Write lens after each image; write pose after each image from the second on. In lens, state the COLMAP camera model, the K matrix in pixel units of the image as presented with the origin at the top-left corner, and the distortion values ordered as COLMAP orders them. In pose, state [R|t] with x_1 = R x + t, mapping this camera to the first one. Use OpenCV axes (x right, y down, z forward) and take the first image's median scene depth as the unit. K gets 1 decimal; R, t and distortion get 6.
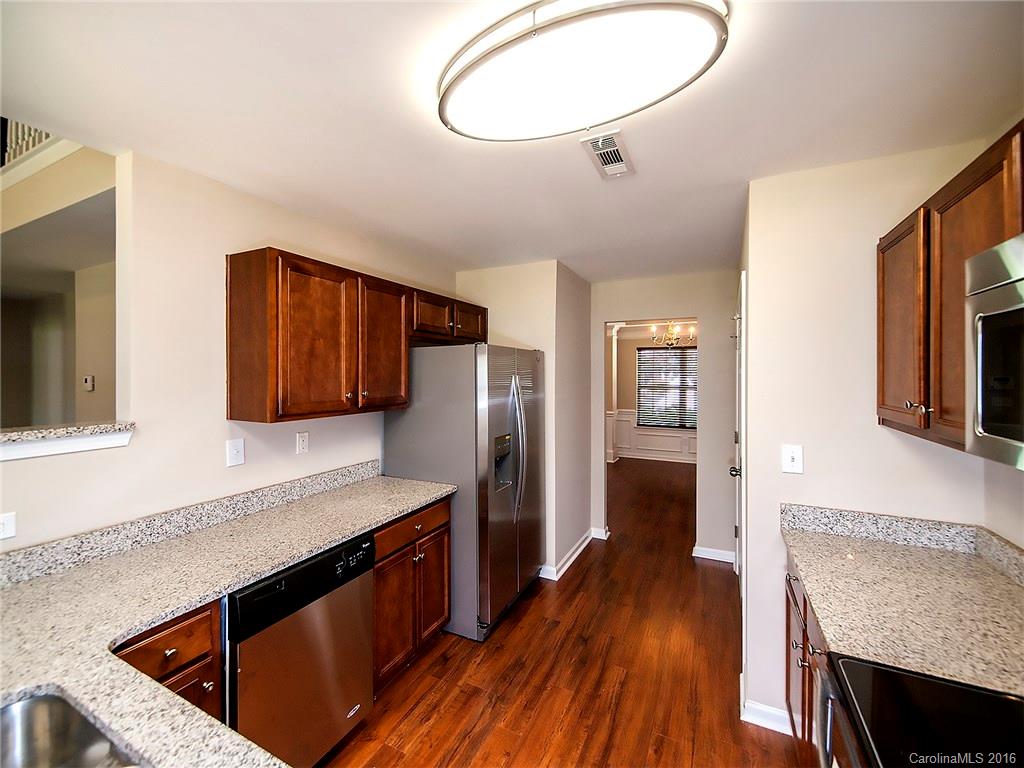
lens RADIAL K [[420.1, 0, 511.4], [0, 420.1, 373.2], [0, 0, 1]] dist [0.016131, -0.001610]
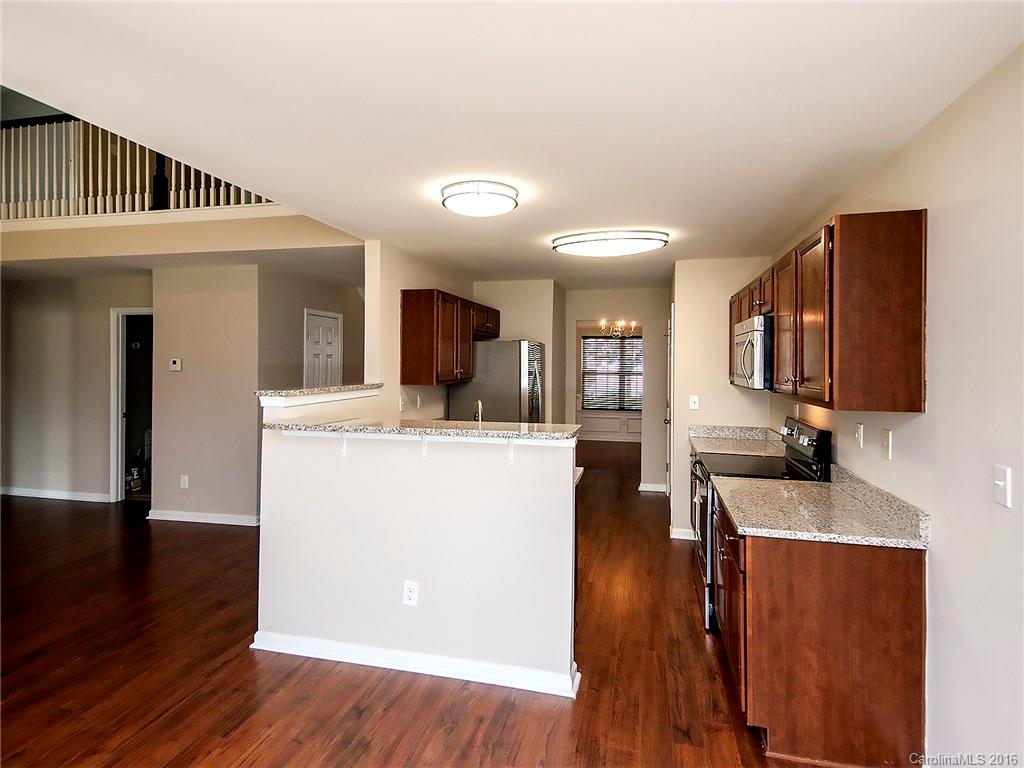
lens RADIAL K [[540.2, 0, 525.6], [0, 540.2, 364.7], [0, 0, 1]] dist [0.004165, 0.000304]
pose [[0.971936, -0.000749, 0.235244, -0.458229], [-0.000656, 0.999982, 0.005896, 0.008833], [-0.235244, -0.005885, 0.971919, -0.834946]]
